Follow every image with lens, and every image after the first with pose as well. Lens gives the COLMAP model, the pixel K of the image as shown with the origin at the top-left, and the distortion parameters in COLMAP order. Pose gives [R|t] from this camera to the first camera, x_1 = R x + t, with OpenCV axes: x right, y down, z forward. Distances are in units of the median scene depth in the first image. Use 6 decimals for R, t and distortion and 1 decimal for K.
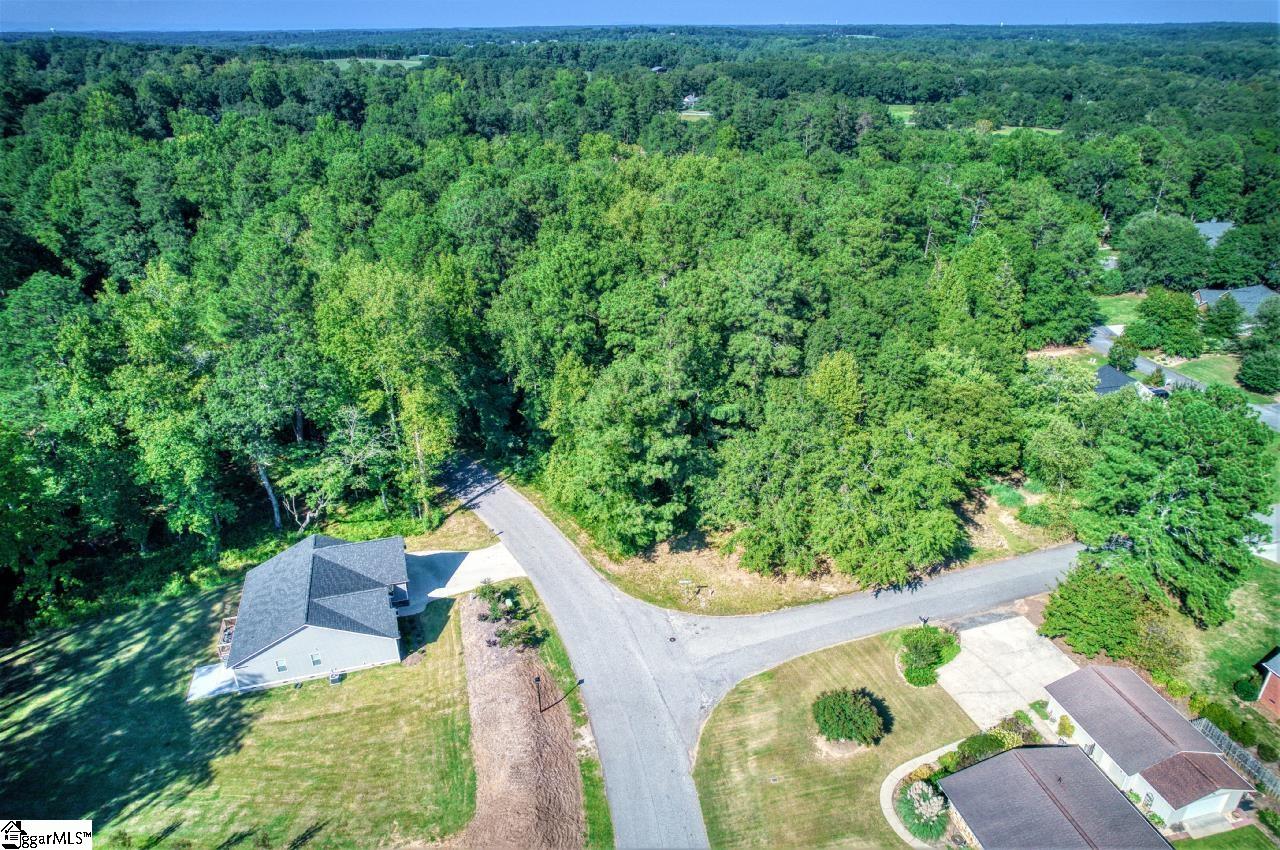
lens RADIAL K [[815.7, 0, 640.0], [0, 815.7, 425.0], [0, 0, 1]] dist [0.002405, 0.003705]
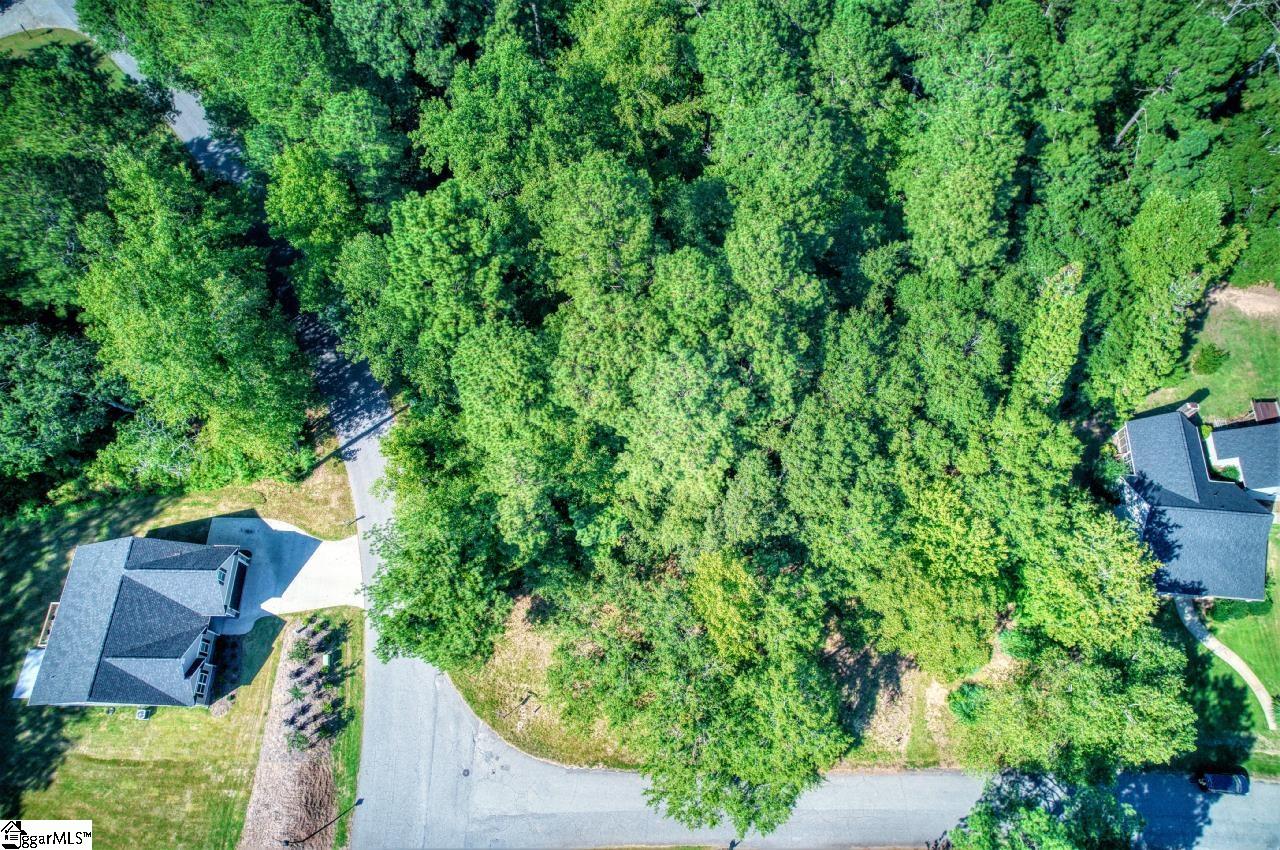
lens RADIAL K [[815.7, 0, 640.0], [0, 815.7, 425.0], [0, 0, 1]] dist [0.002405, 0.003705]
pose [[0.959012, 0.249726, -0.133913, 0.254370], [-0.110844, 0.765529, 0.633782, -0.651532], [0.260786, -0.592961, 0.761832, 0.571830]]
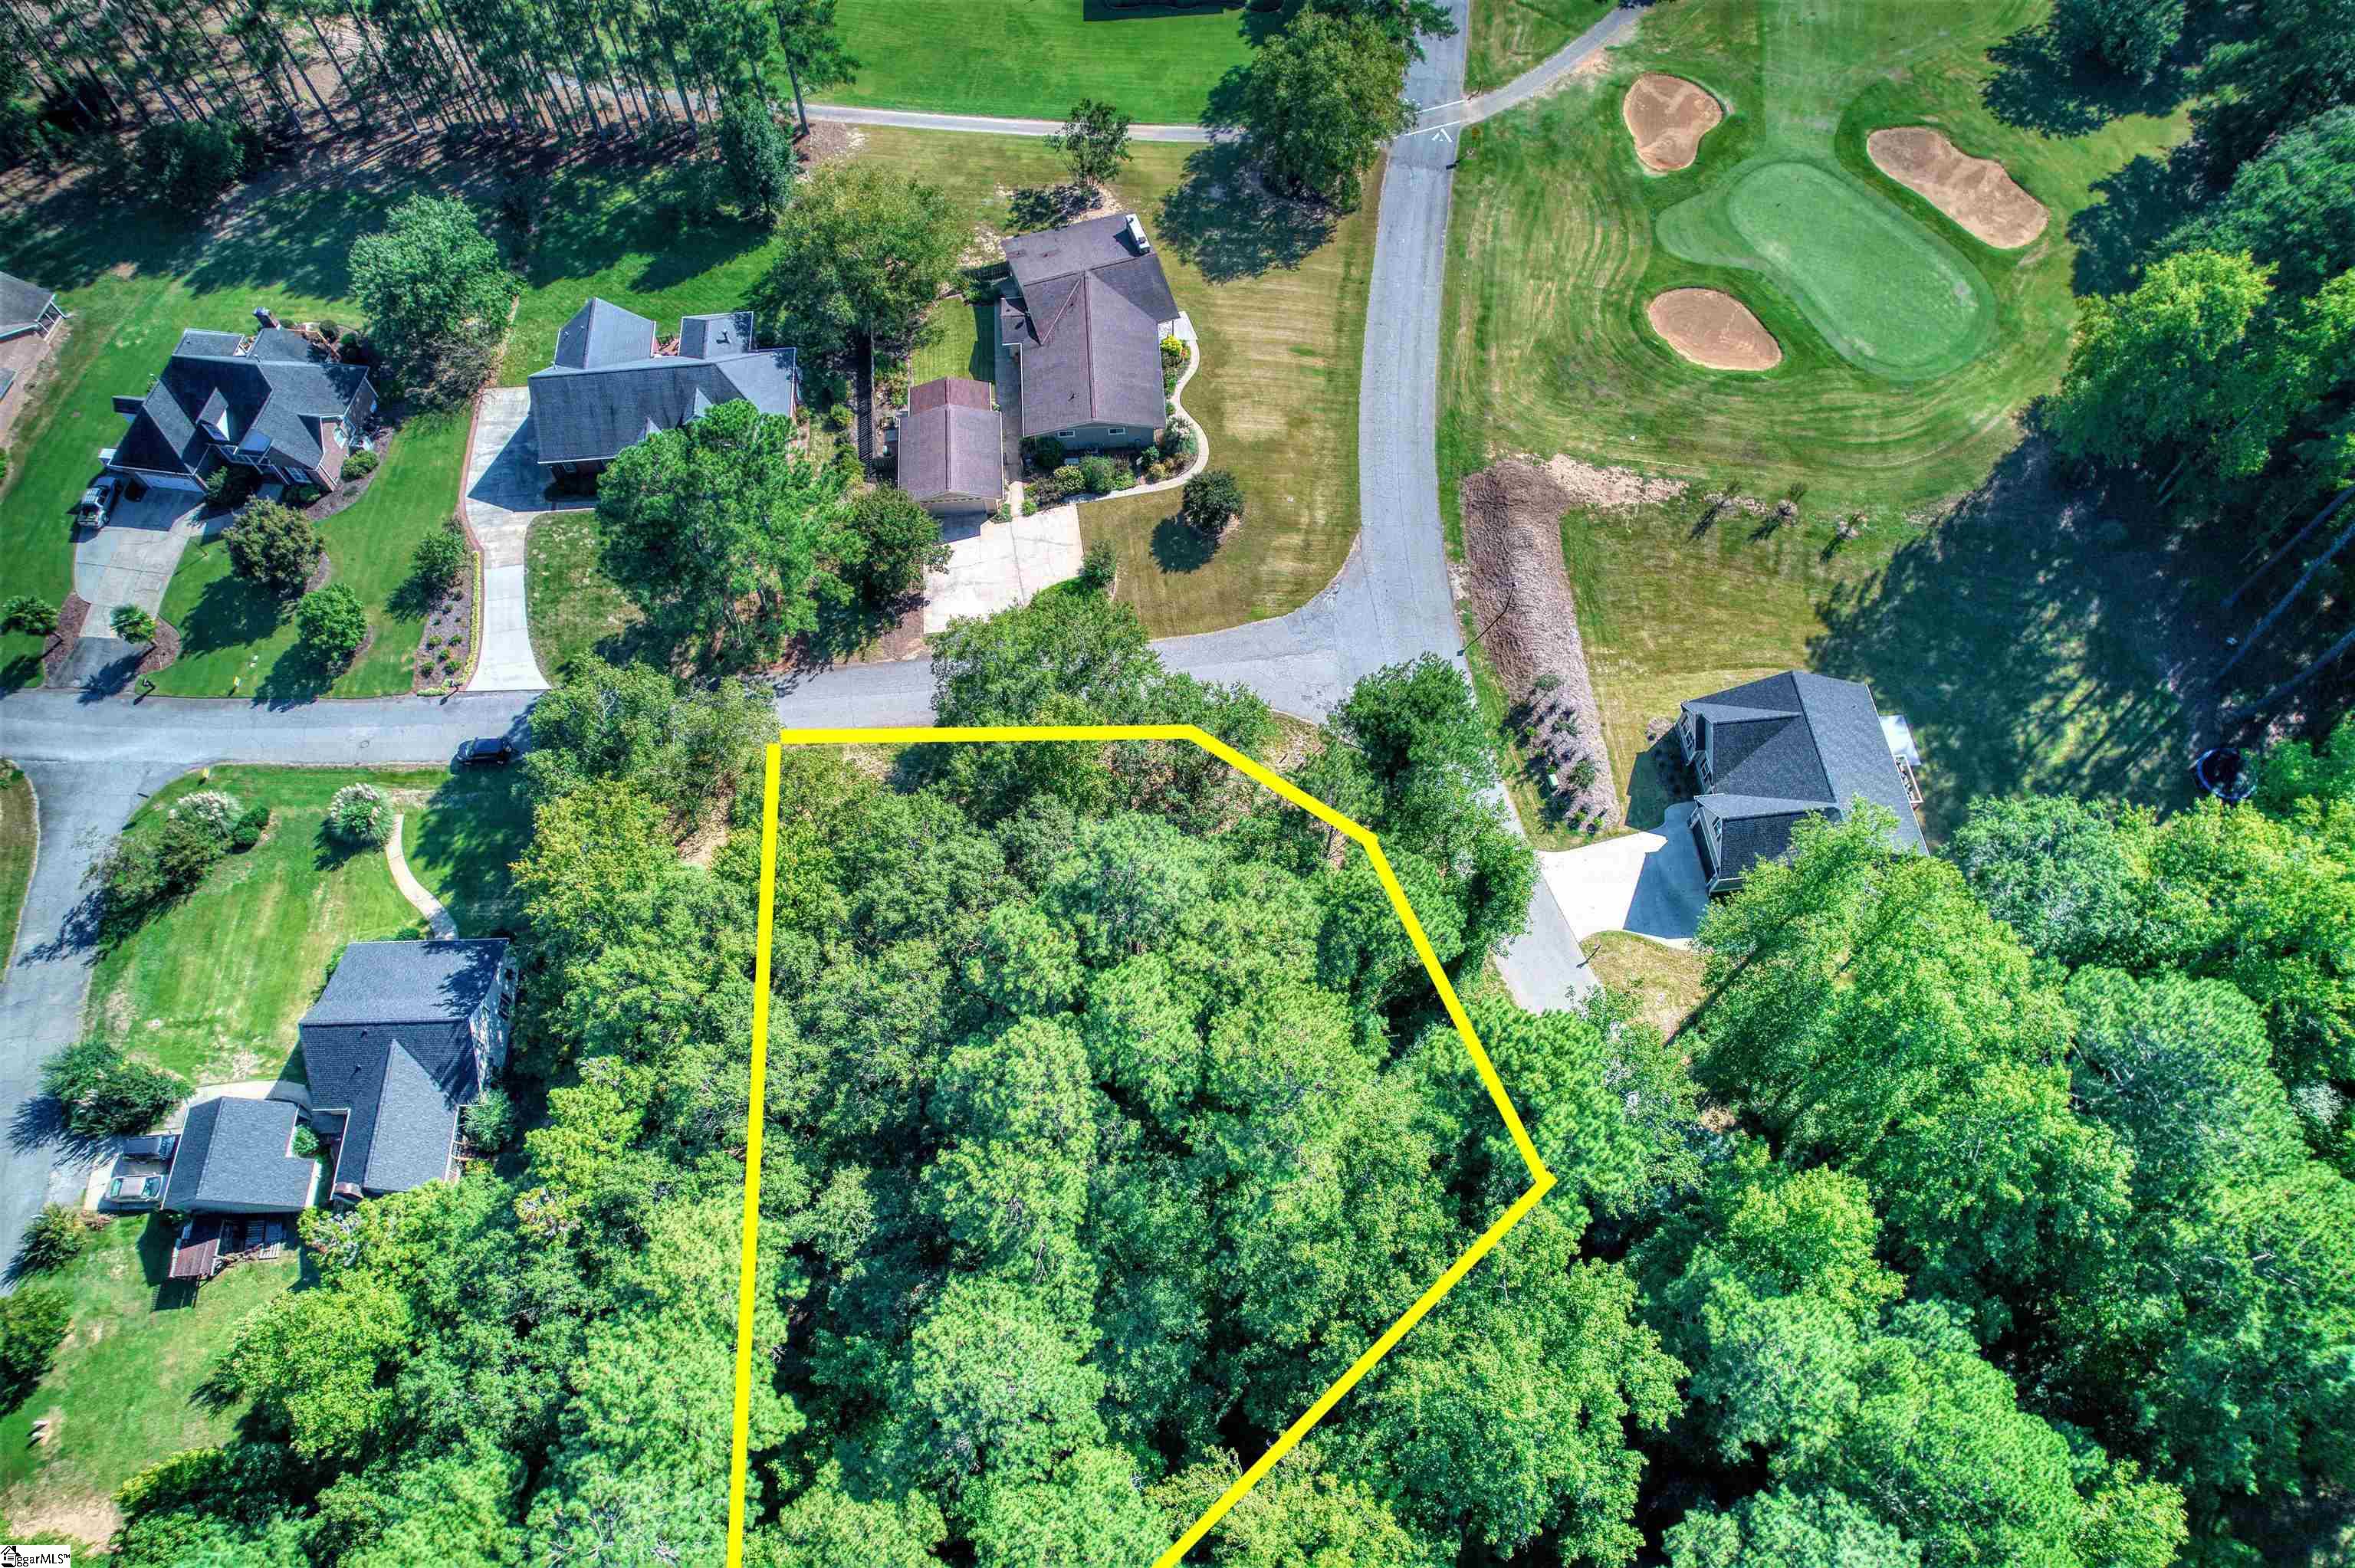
lens RADIAL K [[1500.6, 0, 1177.5], [0, 1500.6, 784.0], [0, 0, 1]] dist [0.002405, 0.003705]
pose [[-0.984473, -0.165934, 0.057256, 0.107304], [0.057024, 0.006169, 0.998354, -1.254745], [-0.166014, 0.986118, 0.003389, 1.116627]]
